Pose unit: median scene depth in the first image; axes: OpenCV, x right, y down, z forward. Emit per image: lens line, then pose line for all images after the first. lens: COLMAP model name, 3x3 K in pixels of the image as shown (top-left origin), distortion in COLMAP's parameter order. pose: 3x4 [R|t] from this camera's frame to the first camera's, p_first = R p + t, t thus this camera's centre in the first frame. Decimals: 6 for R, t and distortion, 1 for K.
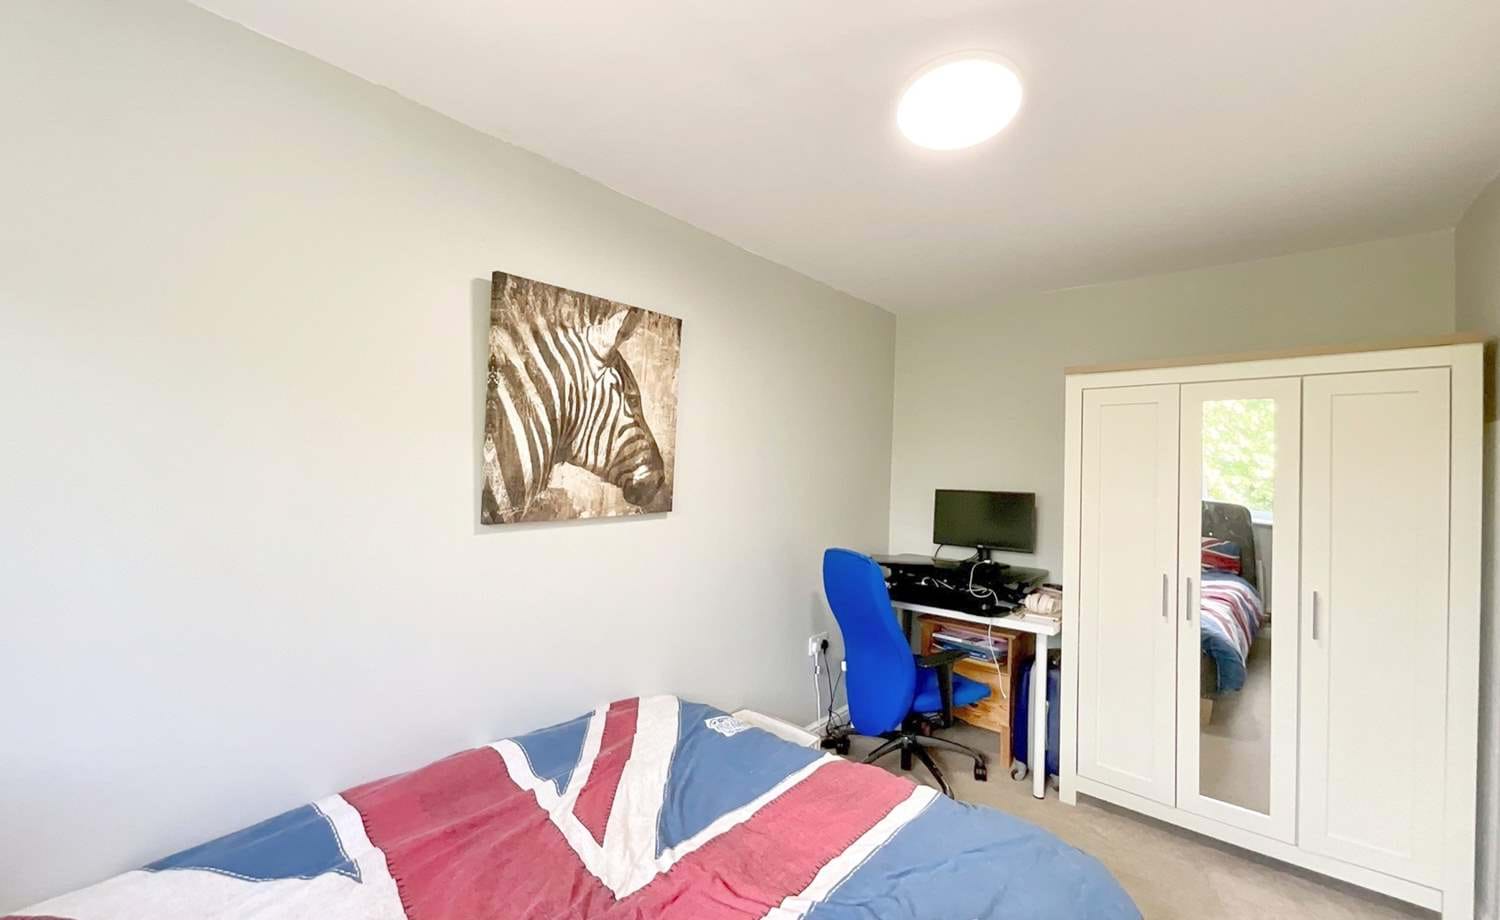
lens RADIAL K [[606.1, 0, 746.5], [0, 606.1, 466.8], [0, 0, 1]] dist [-0.003578, 0.000169]
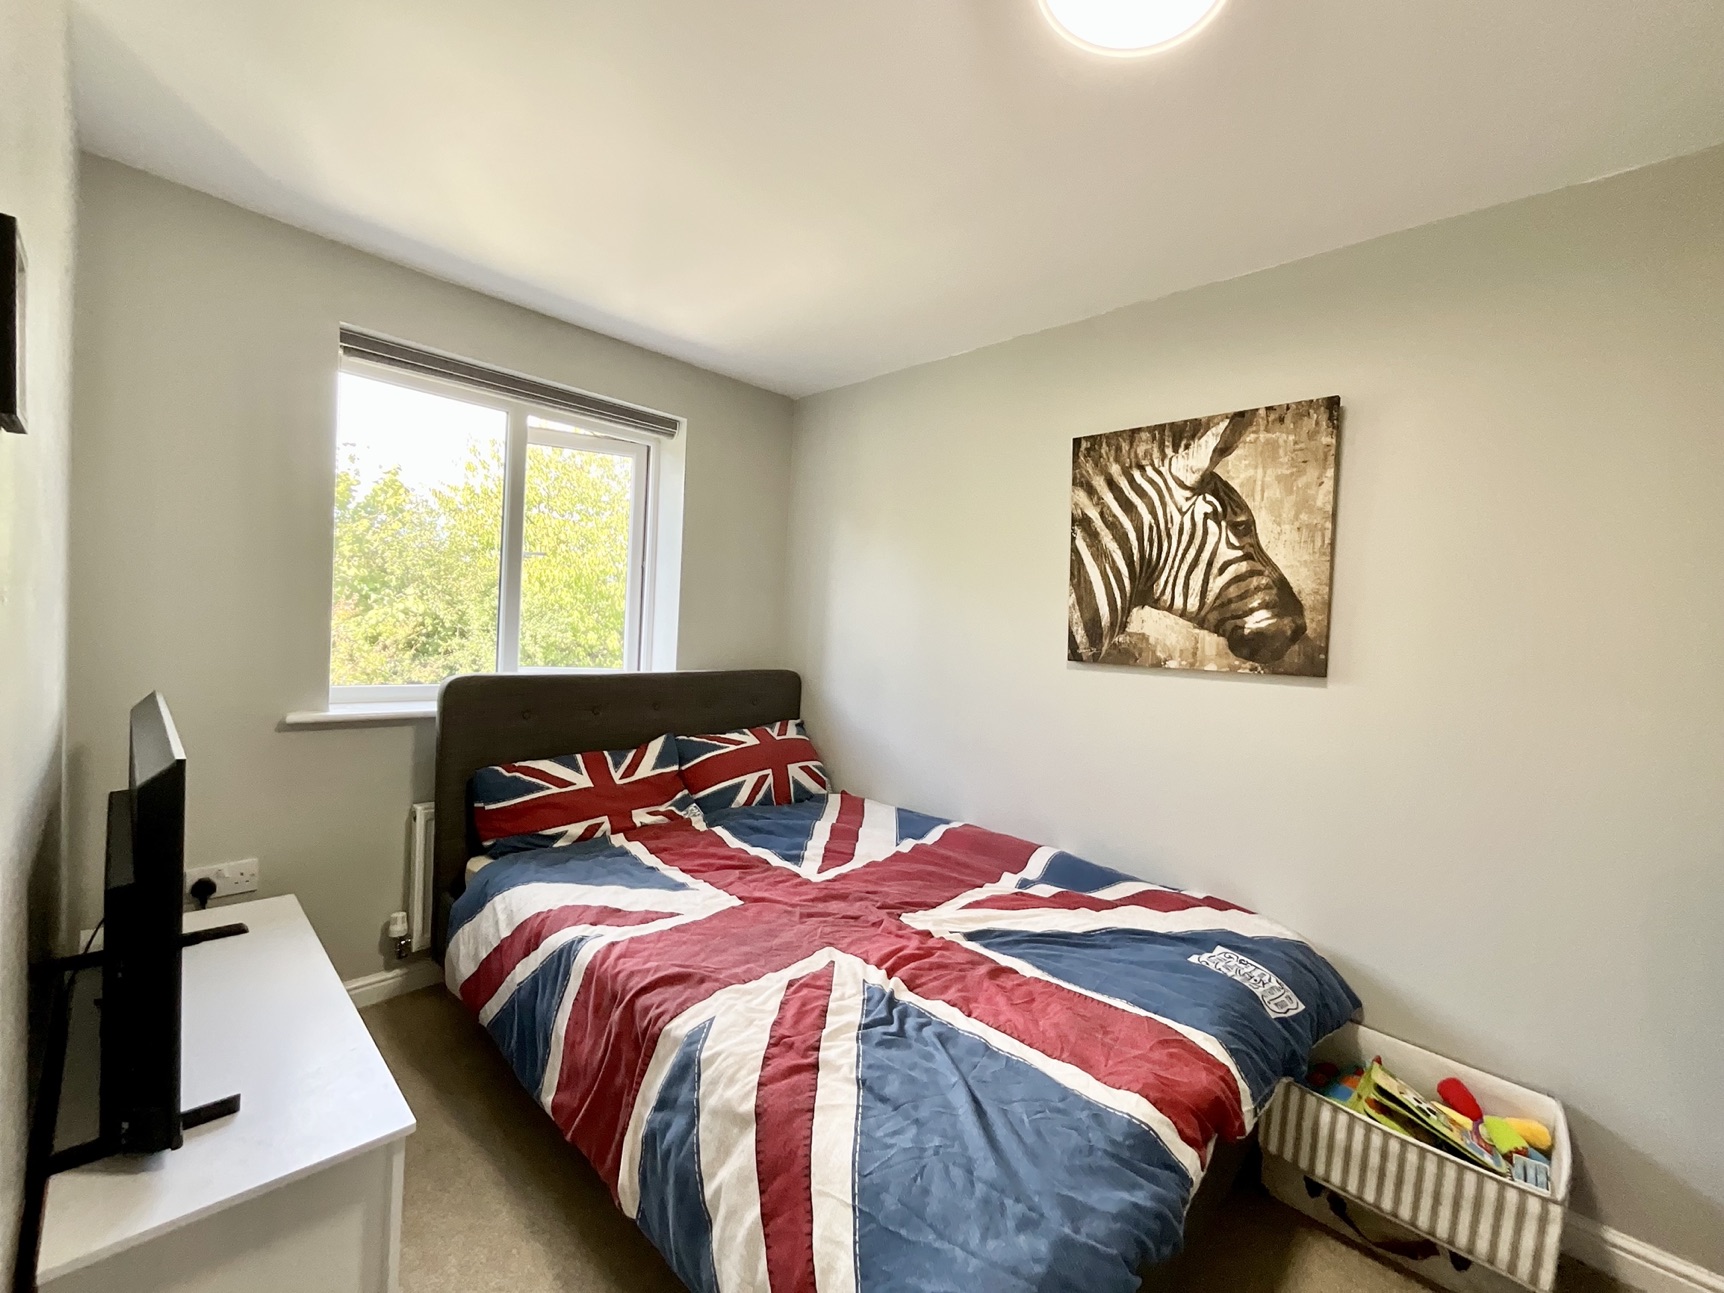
lens RADIAL K [[696.3, 0, 862.0], [0, 696.3, 646.5], [0, 0, 1]] dist [0.001072, -0.000334]
pose [[-0.046528, 0.007607, -0.998888, 0.796684], [-0.051573, 0.998619, 0.010007, 0.066679], [0.997585, 0.051981, -0.046072, 0.585118]]
